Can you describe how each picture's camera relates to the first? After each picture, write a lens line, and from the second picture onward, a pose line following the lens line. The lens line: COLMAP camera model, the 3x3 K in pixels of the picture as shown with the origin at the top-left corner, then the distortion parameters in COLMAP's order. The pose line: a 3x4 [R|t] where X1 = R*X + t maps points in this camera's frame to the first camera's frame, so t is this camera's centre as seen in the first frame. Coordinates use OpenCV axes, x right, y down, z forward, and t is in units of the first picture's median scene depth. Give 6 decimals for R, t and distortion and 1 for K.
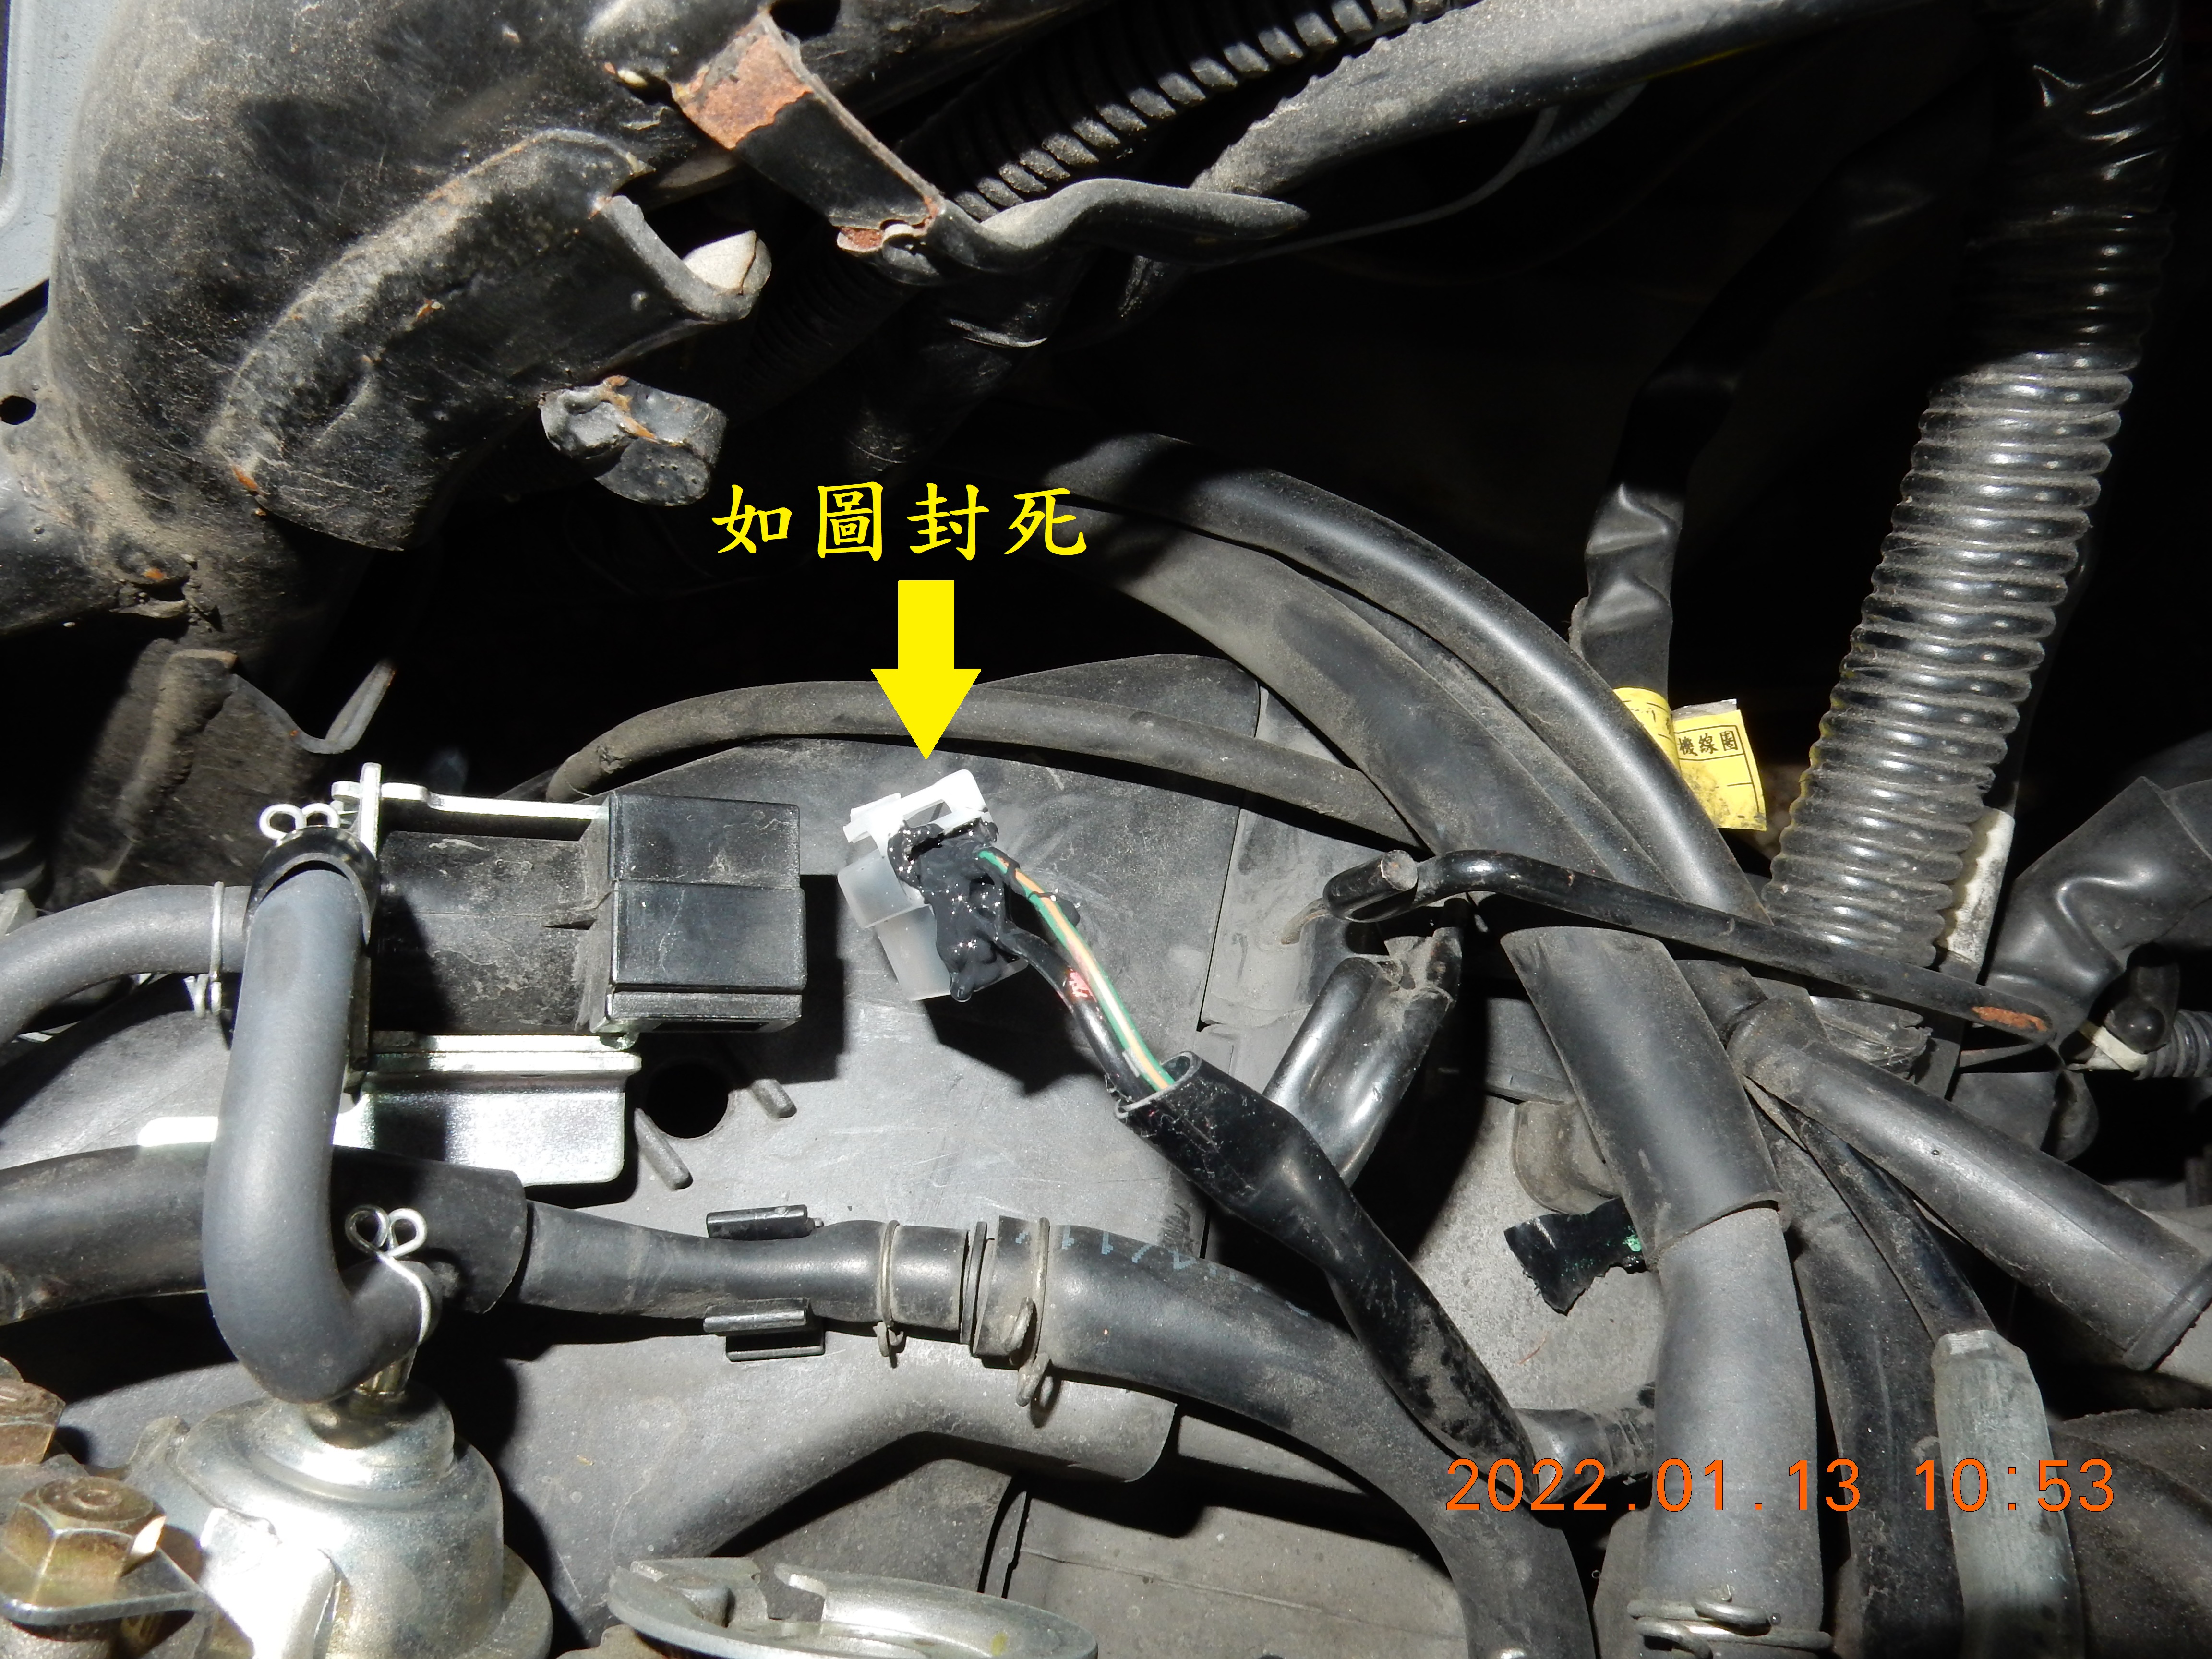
lens RADIAL K [[1647.0, 0, 1096.4], [0, 1647.0, 835.4], [0, 0, 1]] dist [0.009513, -0.011621]
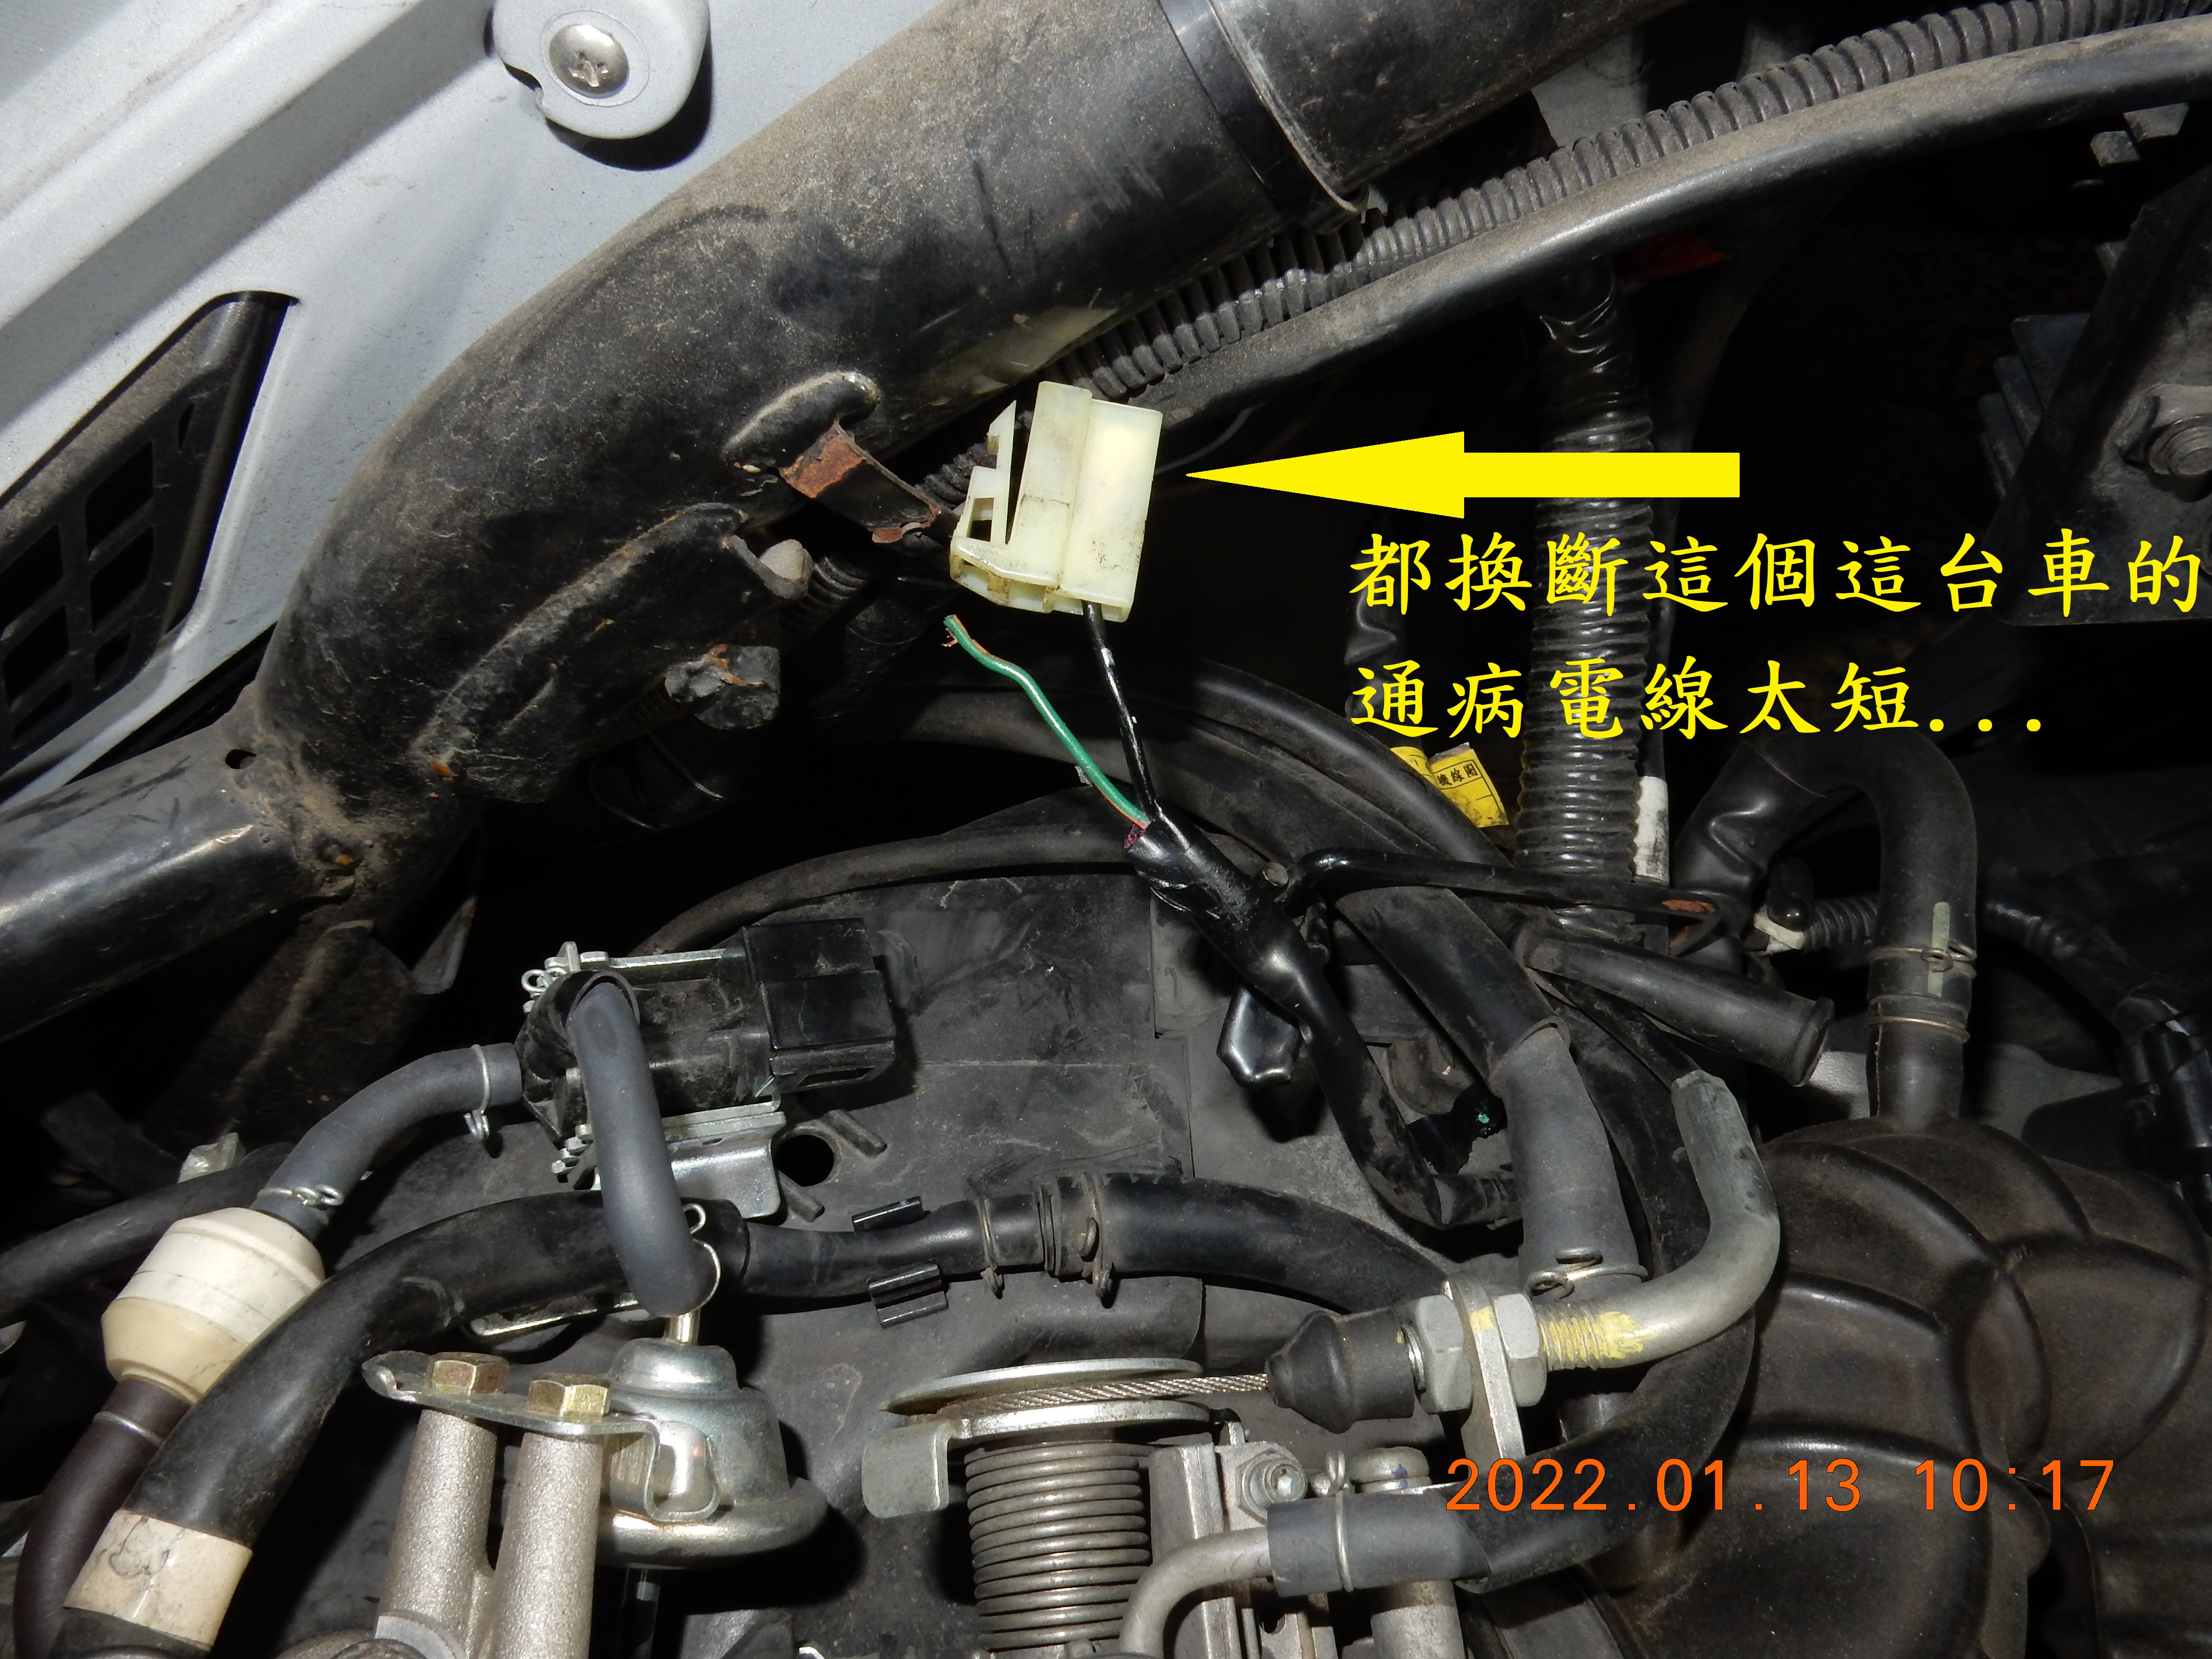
lens RADIAL K [[1647.0, 0, 1083.2], [0, 1647.0, 836.4], [0, 0, 1]] dist [0.009513, -0.011621]
pose [[0.974896, -0.188874, 0.117913, -0.153411], [0.203094, 0.971378, -0.123202, 0.132768], [-0.091268, 0.144056, 0.985352, -0.459361]]
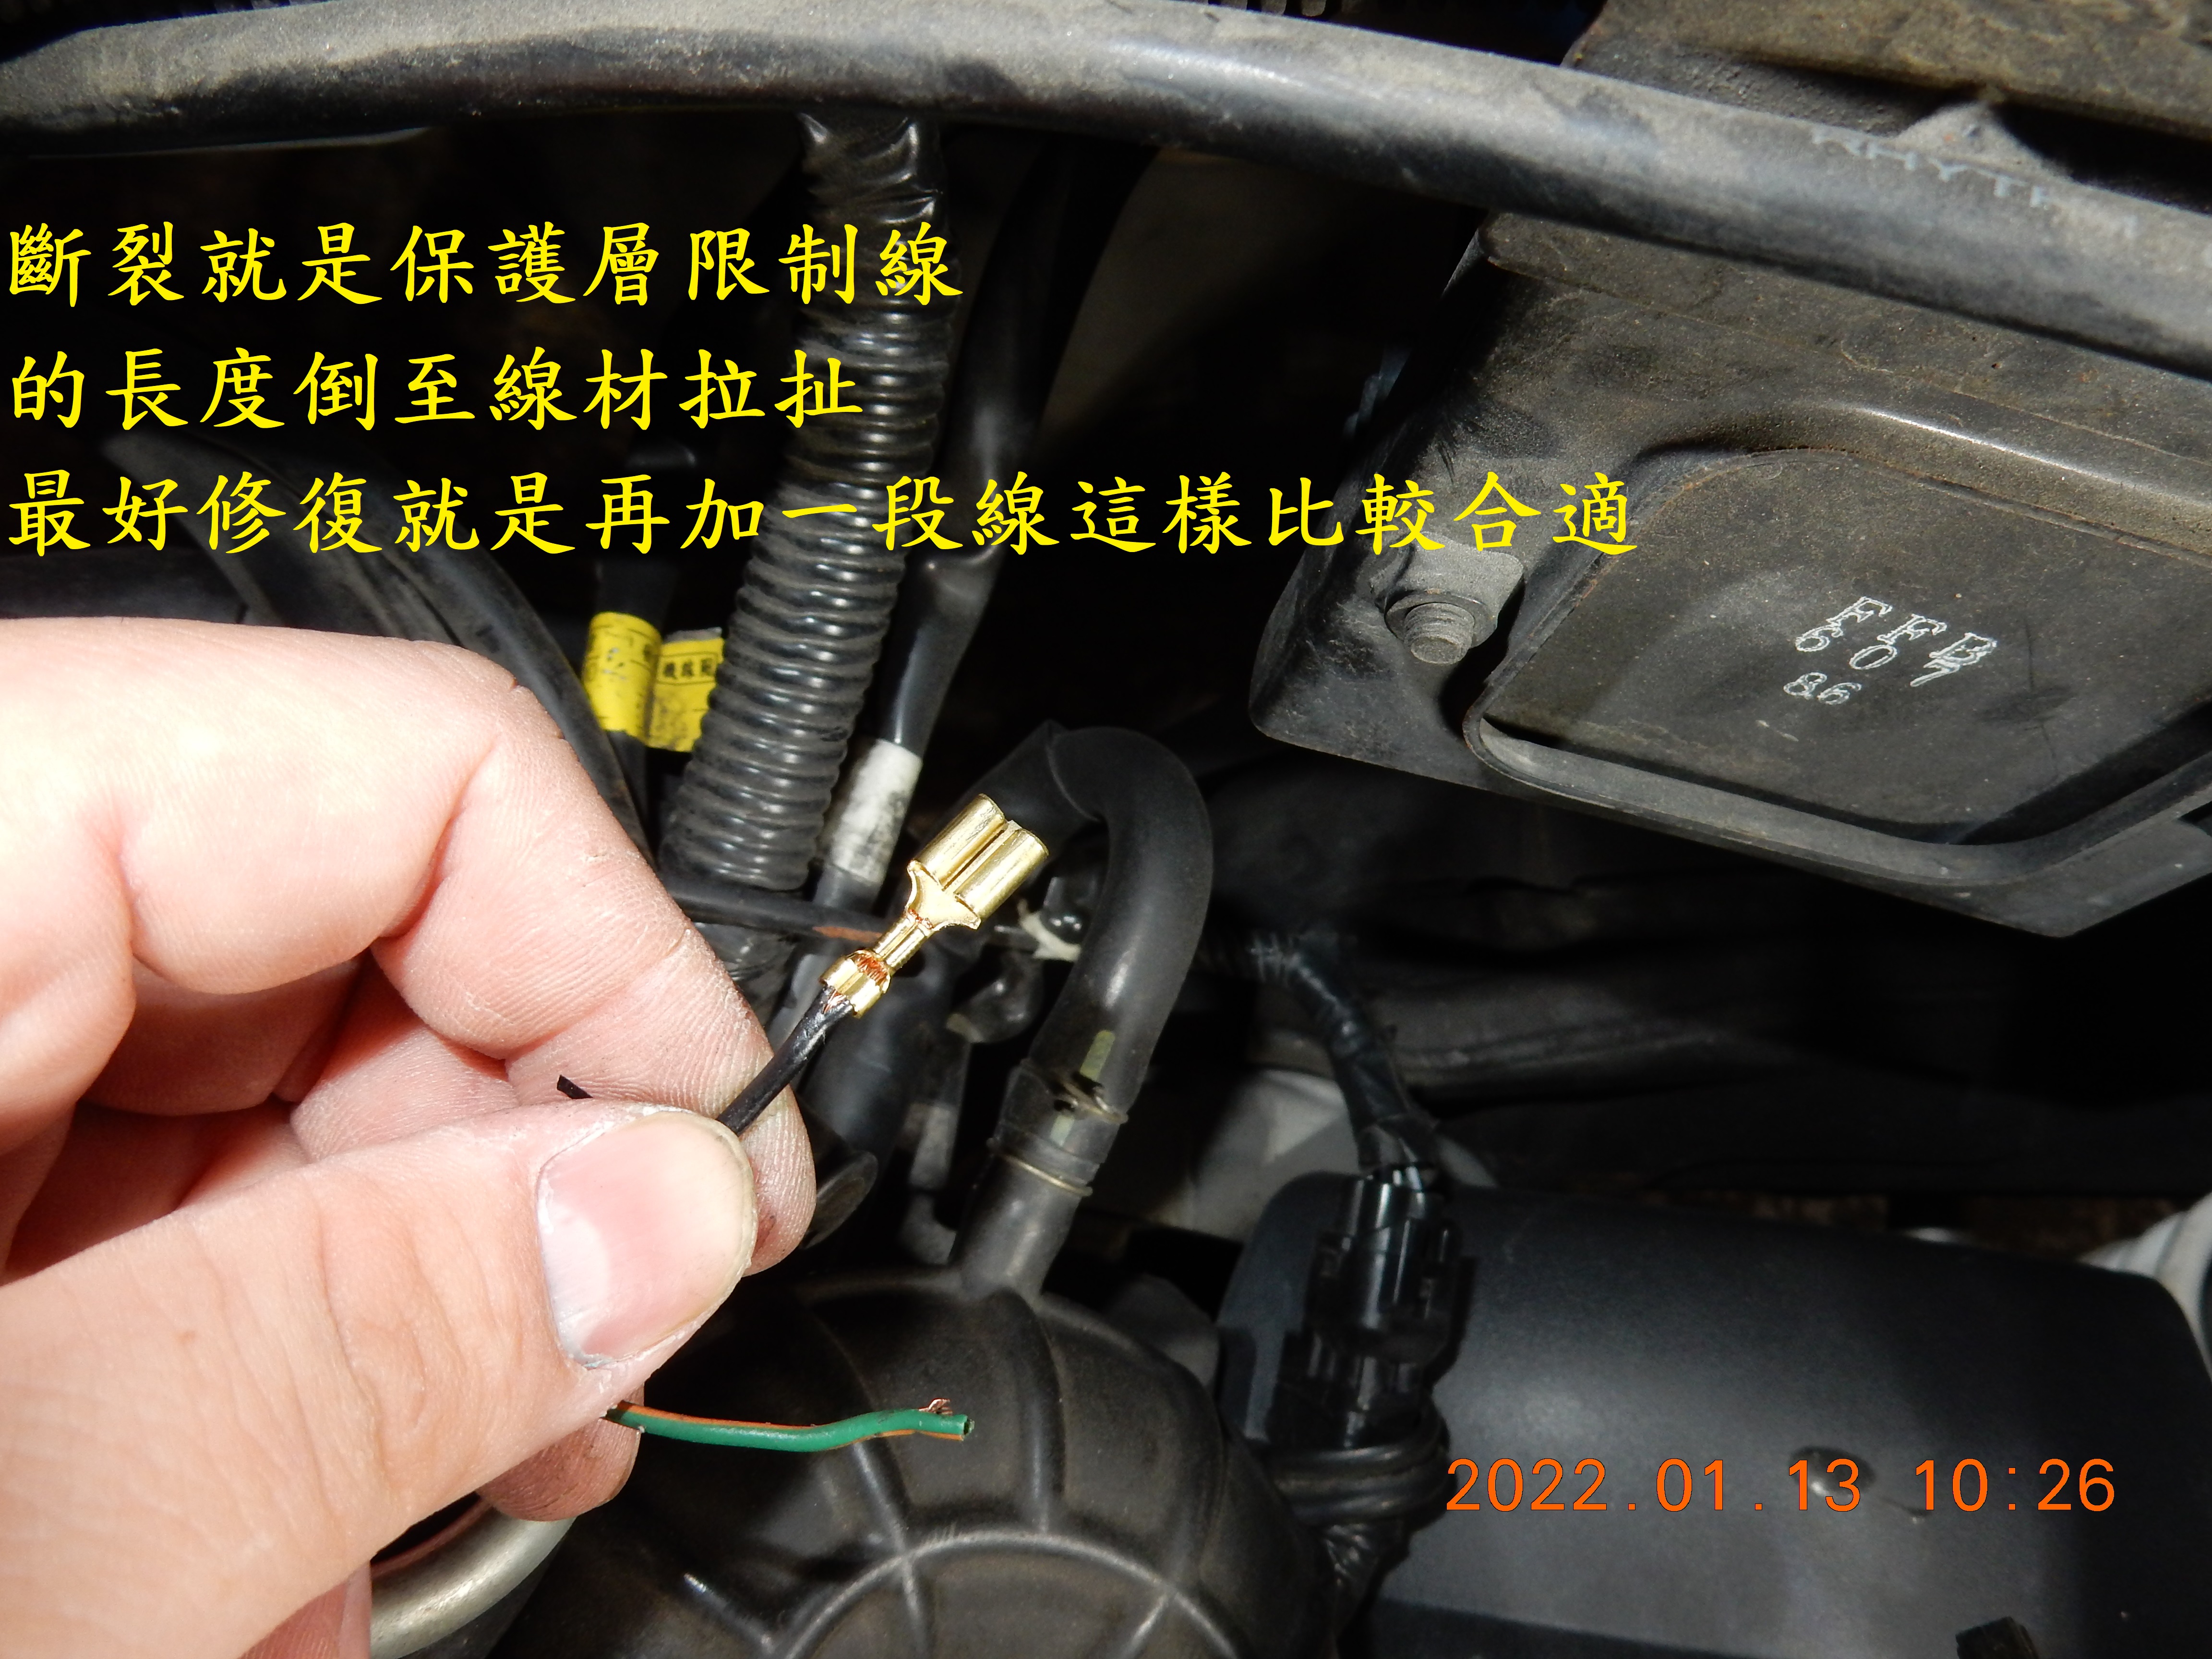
lens RADIAL K [[1647.0, 0, 1100.5], [0, 1647.0, 824.1], [0, 0, 1]] dist [0.009513, -0.011621]
pose [[0.969255, 0.023821, 0.244901, 0.472357], [-0.053919, 0.991674, 0.116939, -0.123492], [-0.240076, -0.126549, 0.962470, -0.172585]]
